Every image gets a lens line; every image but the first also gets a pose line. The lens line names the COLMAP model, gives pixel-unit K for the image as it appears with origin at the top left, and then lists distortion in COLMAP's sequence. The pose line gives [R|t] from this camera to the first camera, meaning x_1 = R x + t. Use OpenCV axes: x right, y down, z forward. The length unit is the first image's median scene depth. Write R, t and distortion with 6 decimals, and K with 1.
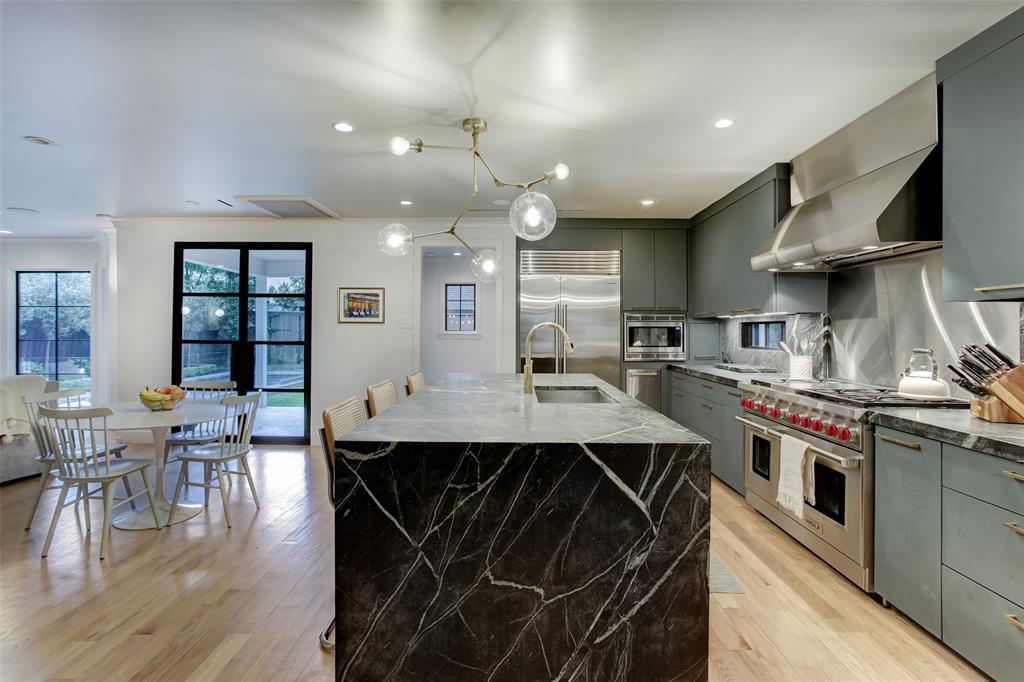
lens RADIAL K [[499.1, 0, 521.5], [0, 499.1, 330.9], [0, 0, 1]] dist [0.000134, 0.001096]
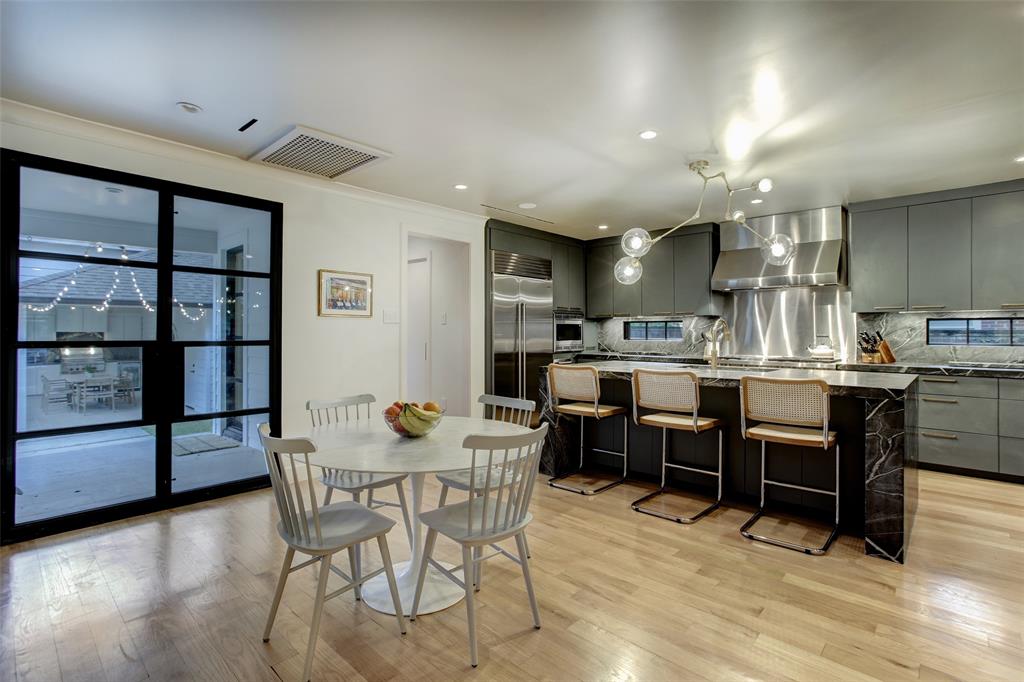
lens RADIAL K [[499.1, 0, 521.5], [0, 499.1, 330.9], [0, 0, 1]] dist [0.000134, 0.001096]
pose [[0.664740, -0.000805, 0.747074, -0.731449], [0.003122, 0.999994, -0.001700, 0.009803], [-0.747068, 0.003463, 0.664739, 0.260231]]
